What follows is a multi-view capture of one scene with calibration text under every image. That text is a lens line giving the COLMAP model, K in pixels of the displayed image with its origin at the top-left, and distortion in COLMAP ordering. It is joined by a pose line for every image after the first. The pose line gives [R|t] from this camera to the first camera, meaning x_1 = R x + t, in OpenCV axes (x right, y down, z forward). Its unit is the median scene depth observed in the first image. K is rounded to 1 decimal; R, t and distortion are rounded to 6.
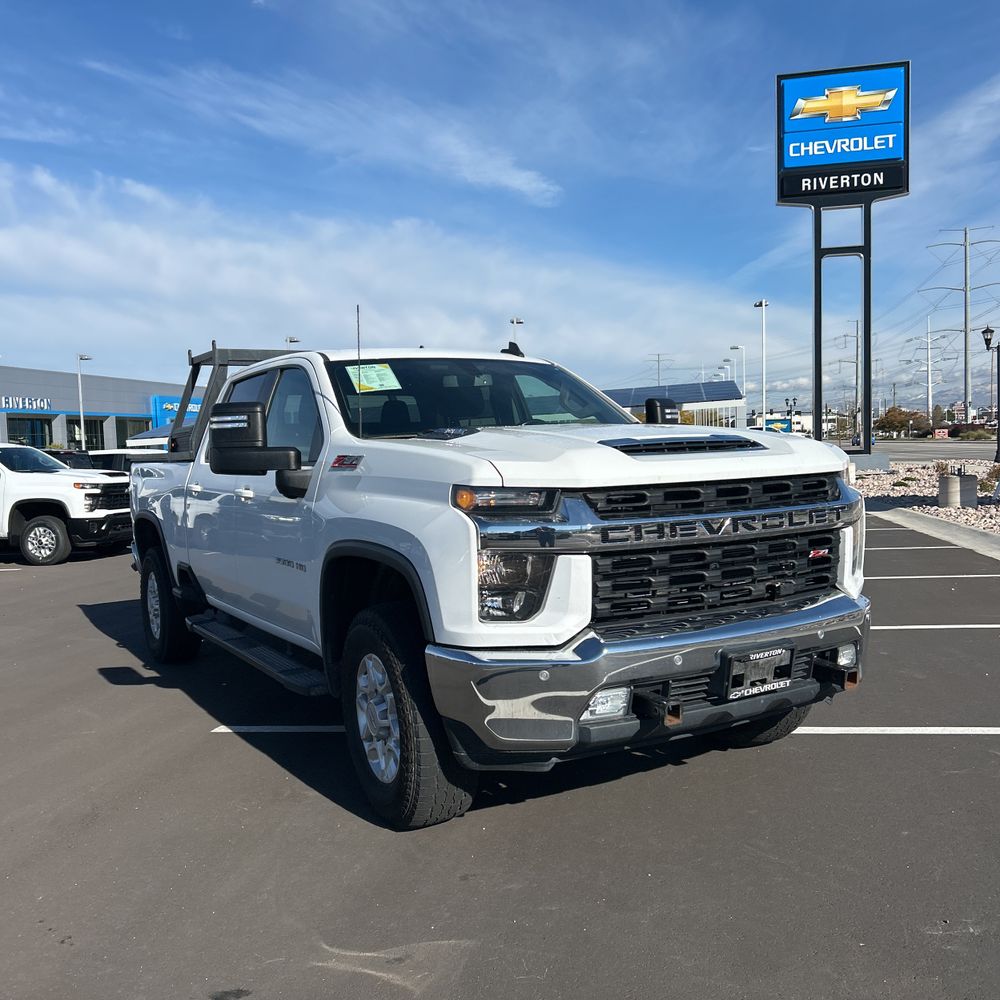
lens RADIAL K [[986.0, 0, 483.9], [0, 986.0, 503.9], [0, 0, 1]] dist [0.067358, -0.038203]
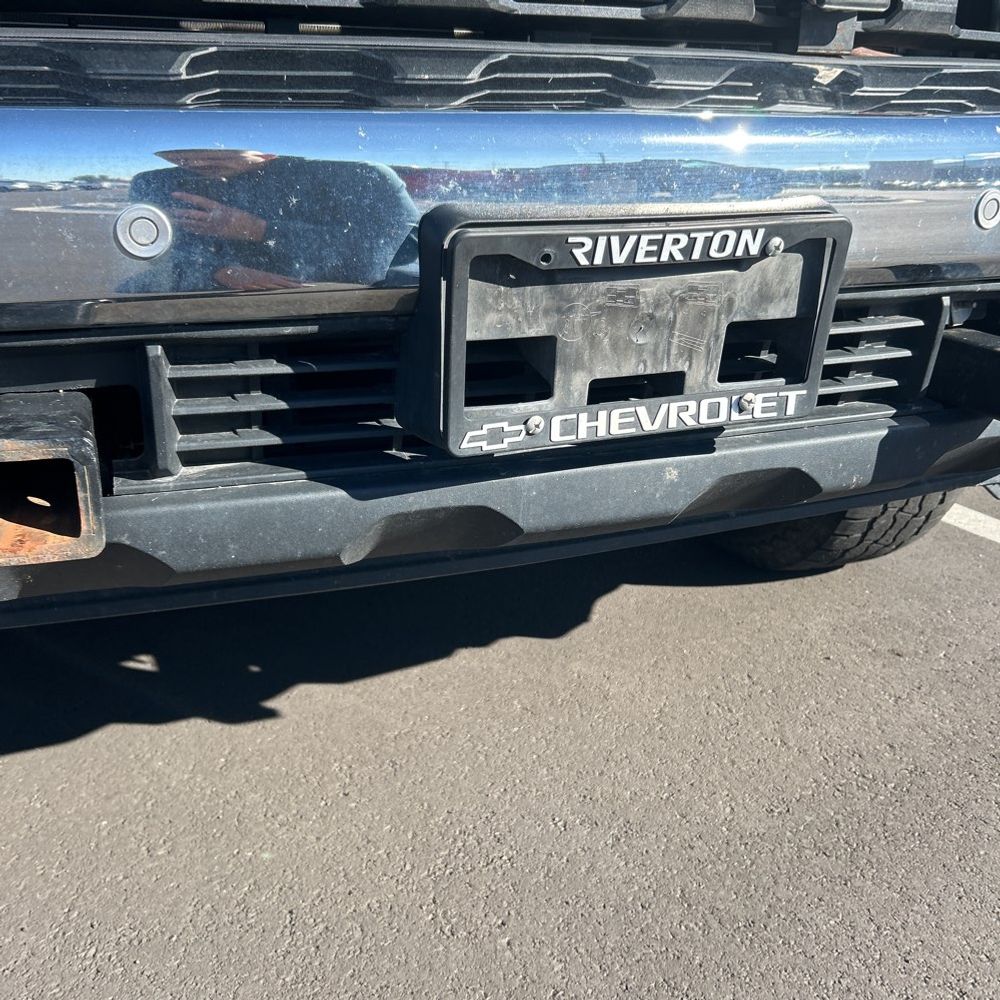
lens RADIAL K [[1013.3, 0, 485.0], [0, 1013.3, 495.9], [0, 0, 1]] dist [0.014842, 0.010570]
pose [[0.986652, 0.085676, -0.138480, 0.273739], [-0.047085, 0.964175, 0.261054, 0.145083], [0.155885, -0.251049, 0.955340, 0.771432]]
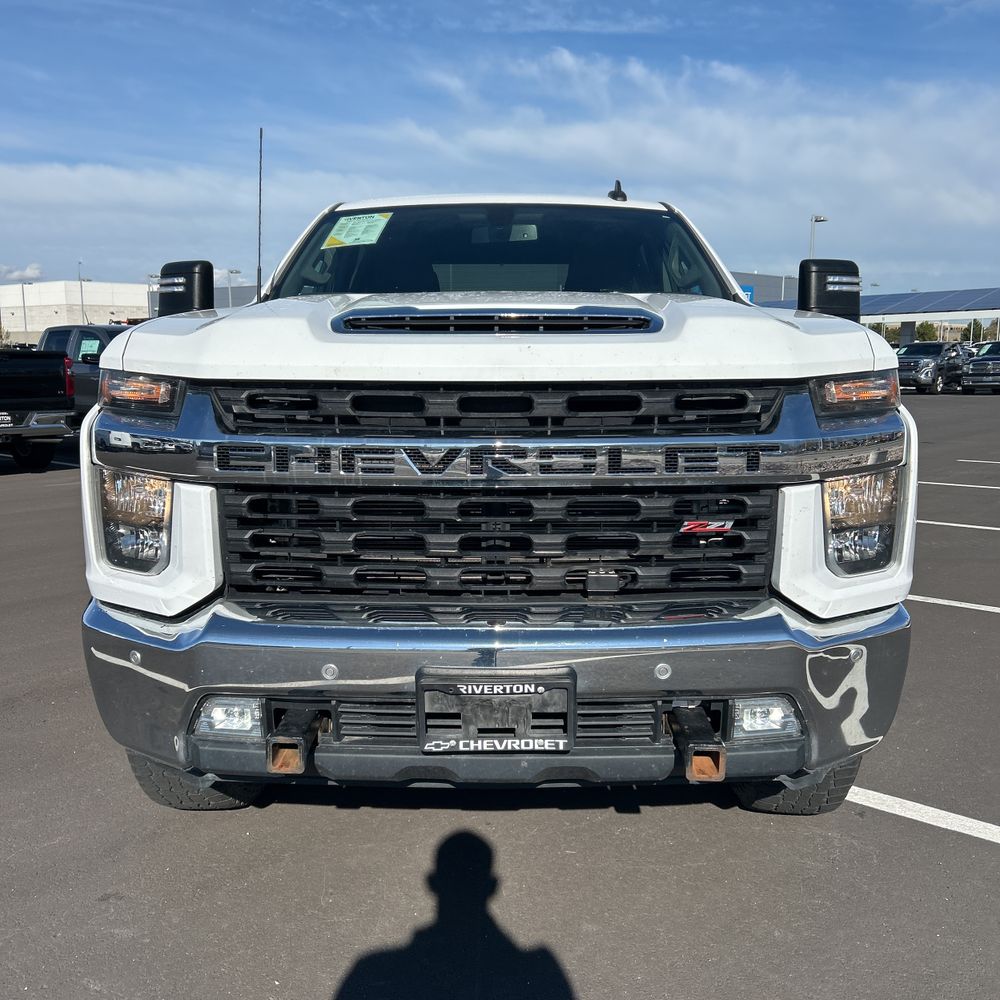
lens RADIAL K [[1001.0, 0, 434.7], [0, 1001.0, 505.7], [0, 0, 1]] dist [0.070839, -0.046438]
pose [[0.862072, 0.115972, -0.493338, 0.516941], [-0.061133, 0.990153, 0.125936, -0.024699], [0.503085, -0.078407, 0.860673, 0.478524]]
